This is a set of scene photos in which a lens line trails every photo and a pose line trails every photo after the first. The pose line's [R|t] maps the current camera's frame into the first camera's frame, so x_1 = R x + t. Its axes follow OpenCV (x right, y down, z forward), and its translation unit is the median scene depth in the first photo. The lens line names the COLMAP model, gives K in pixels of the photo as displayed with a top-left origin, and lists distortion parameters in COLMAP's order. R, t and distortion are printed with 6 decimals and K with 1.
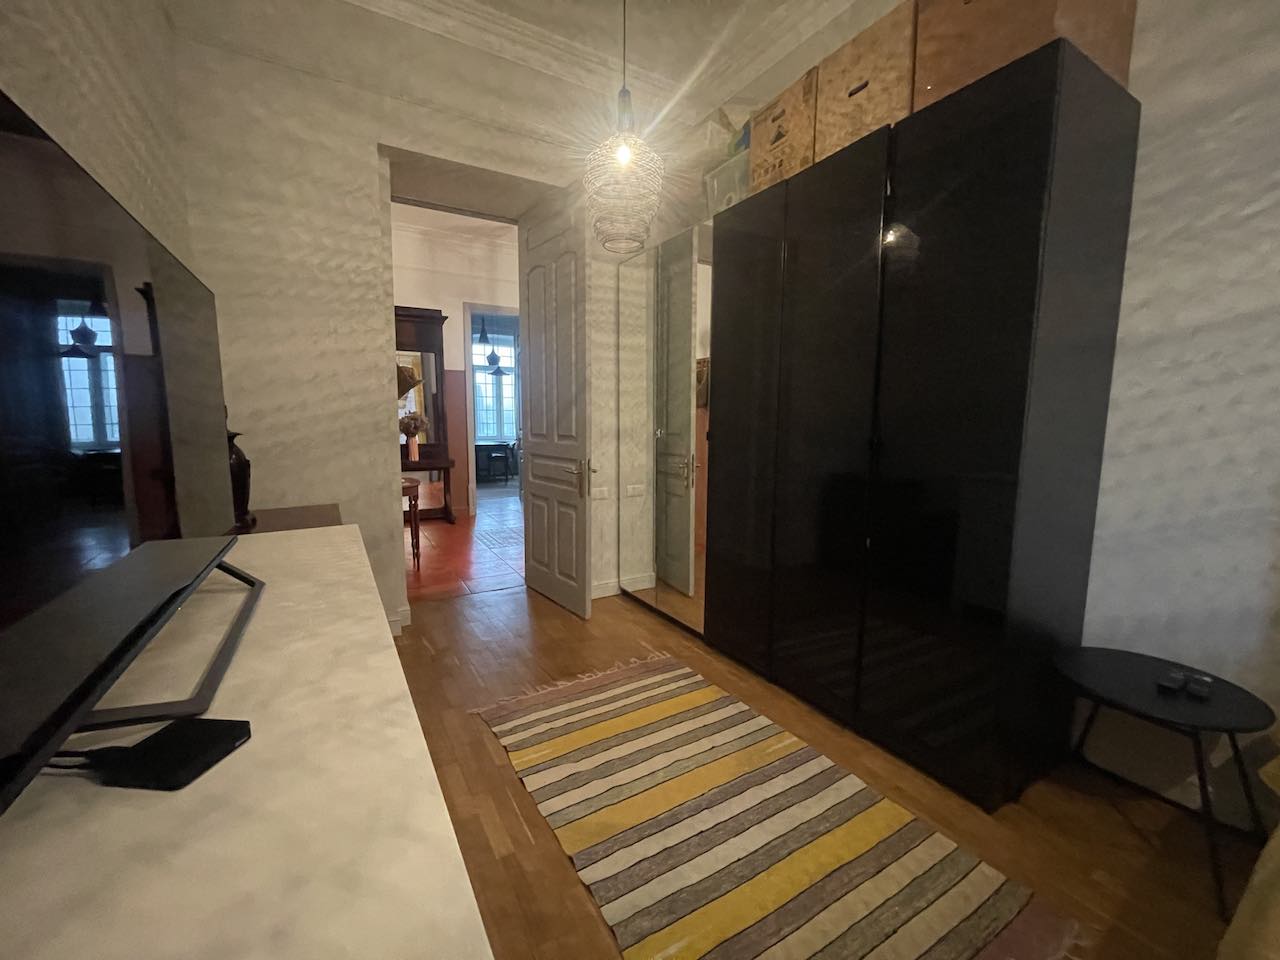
lens RADIAL K [[517.8, 0, 632.0], [0, 517.8, 481.6], [0, 0, 1]] dist [-0.007694, 0.000132]
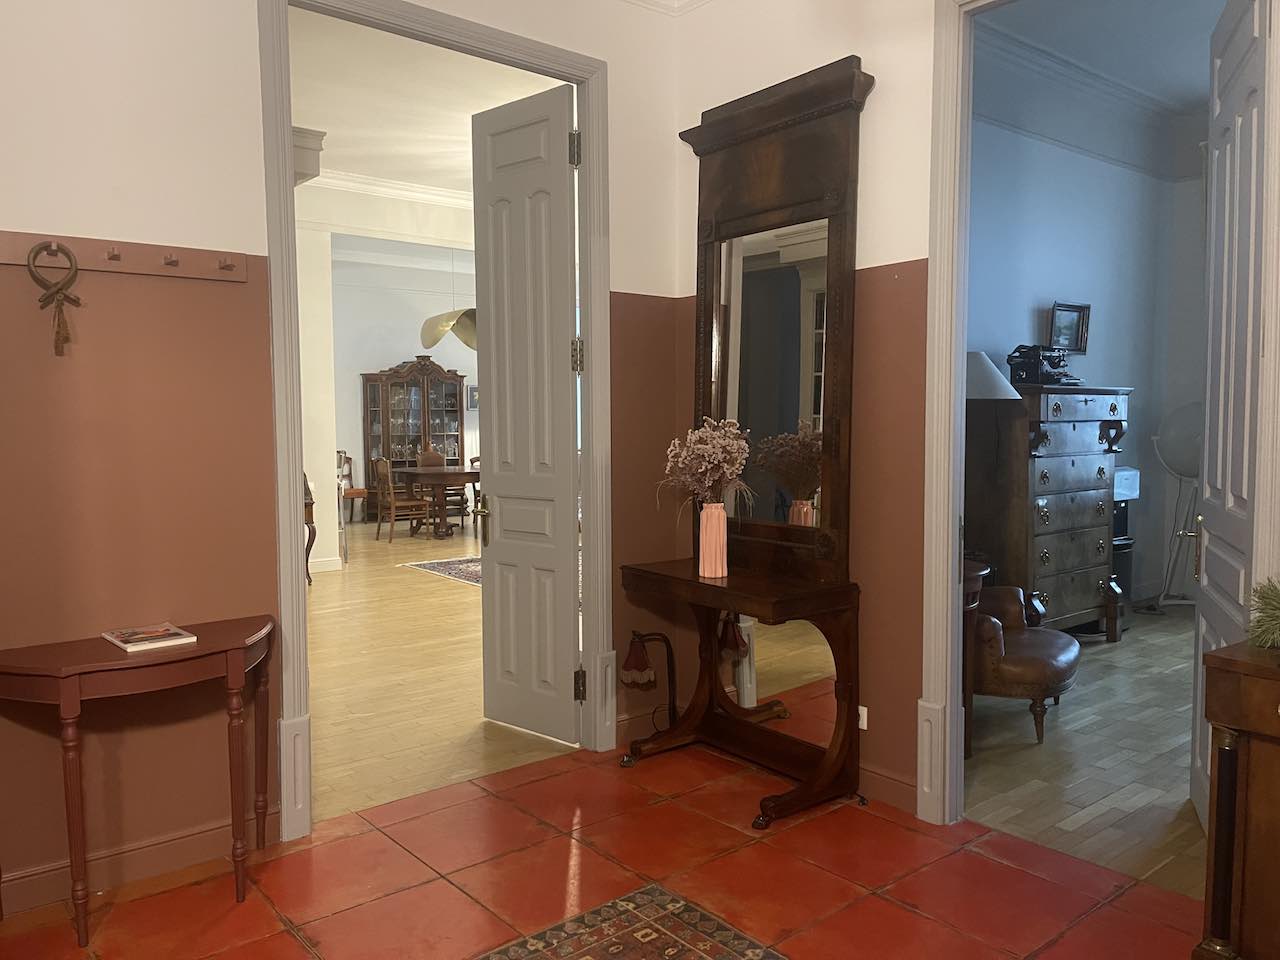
lens RADIAL K [[974.3, 0, 631.9], [0, 974.3, 471.7], [0, 0, 1]] dist [0.048412, -0.061620]
pose [[0.187808, 0.051120, -0.980874, 0.227626], [-0.110342, 0.993421, 0.030646, -0.177062], [0.975988, 0.102476, 0.192214, 1.269955]]
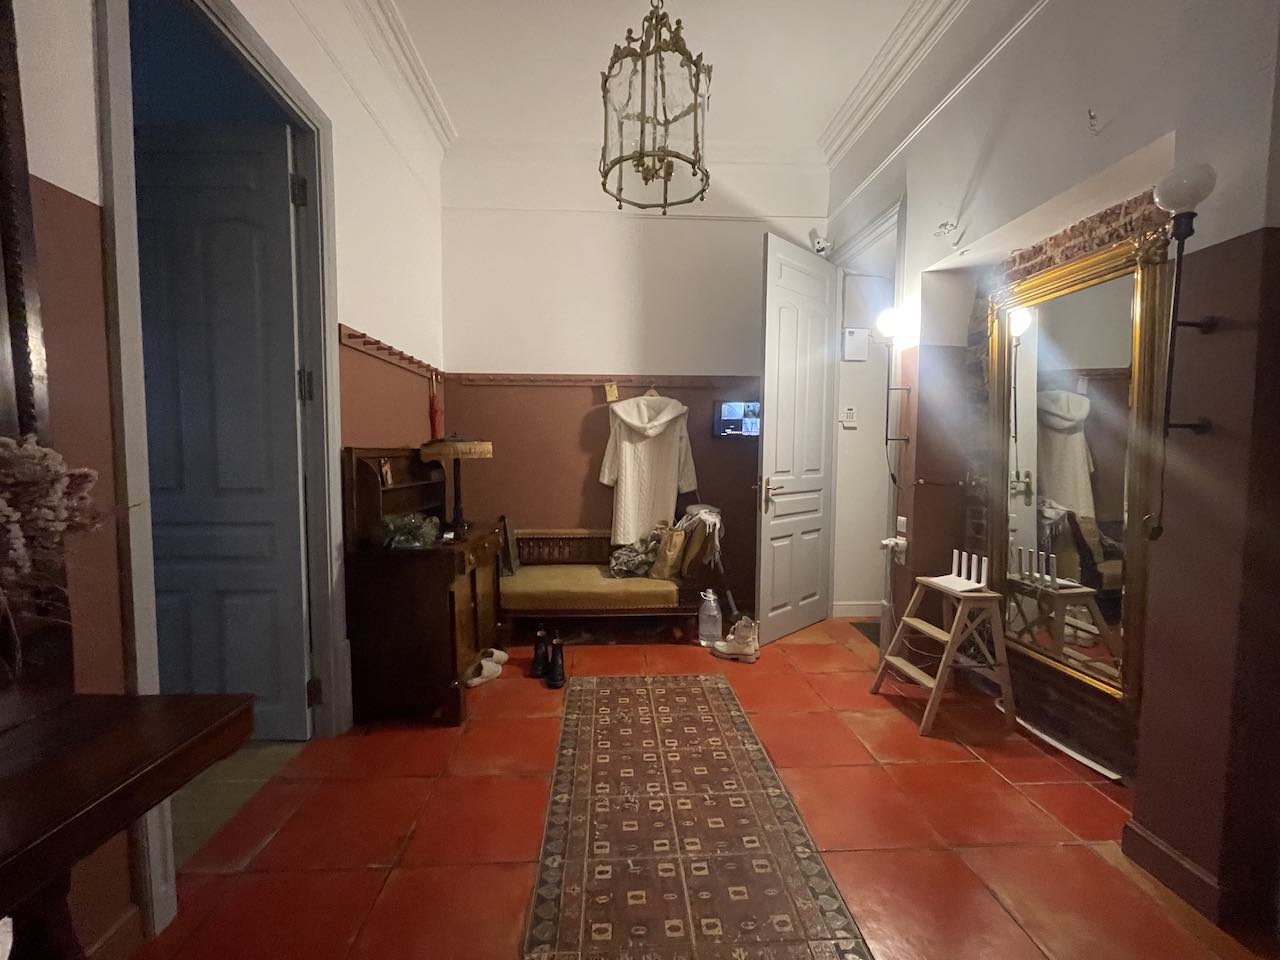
lens RADIAL K [[517.8, 0, 627.8], [0, 517.8, 484.4], [0, 0, 1]] dist [-0.007694, 0.000132]
pose [[0.448768, -0.061143, 0.891554, -0.675867], [0.105640, 0.994291, 0.015015, -0.158163], [-0.887382, 0.087445, 0.452666, 1.234989]]
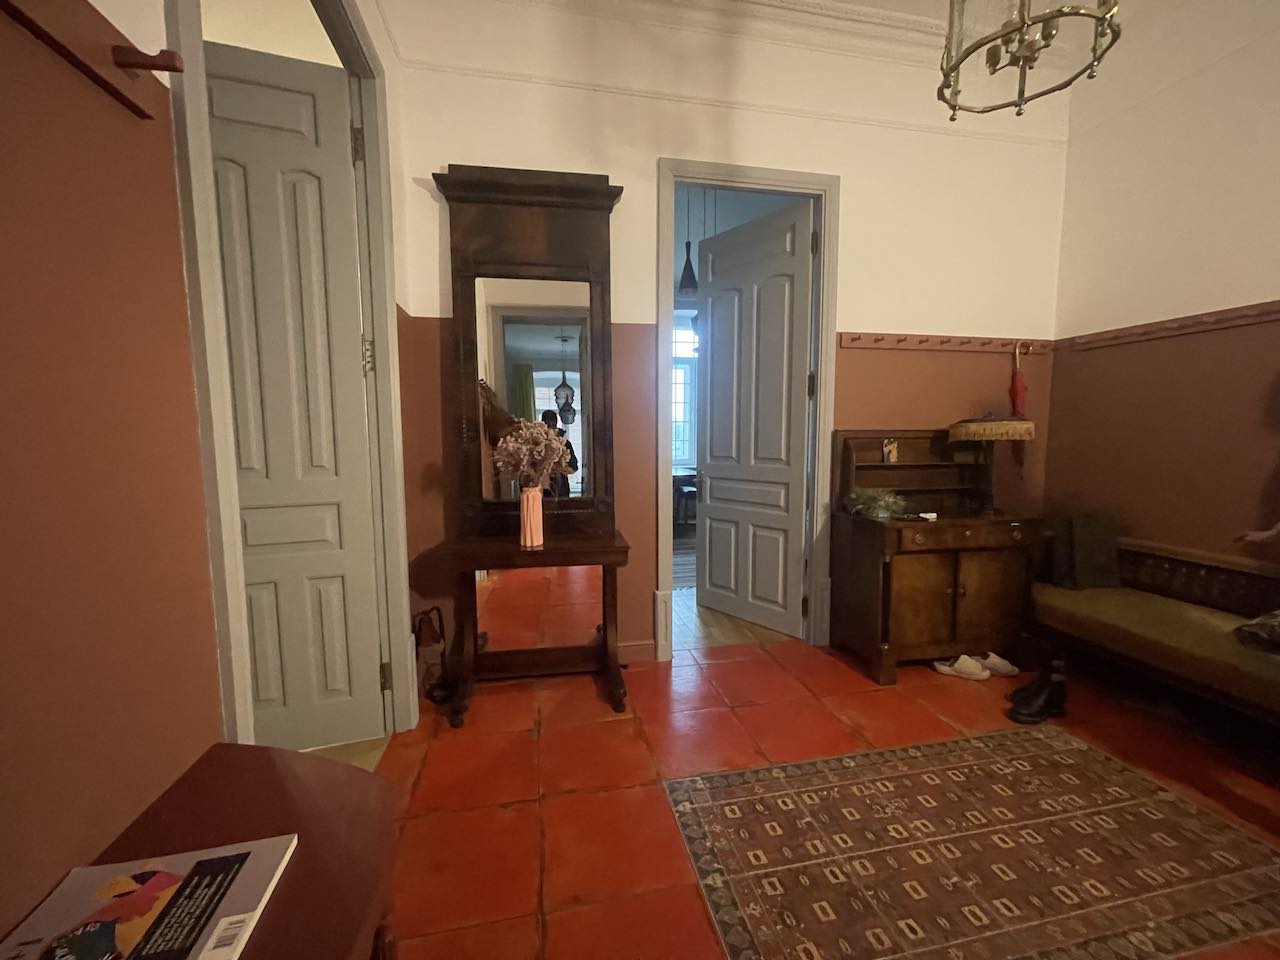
lens RADIAL K [[517.8, 0, 641.1], [0, 517.8, 481.3], [0, 0, 1]] dist [-0.007694, 0.000132]
pose [[0.953724, 0.019821, -0.300029, -0.338837], [-0.026054, 0.999520, -0.016787, -0.129744], [0.299552, 0.023827, 0.953782, 0.979286]]
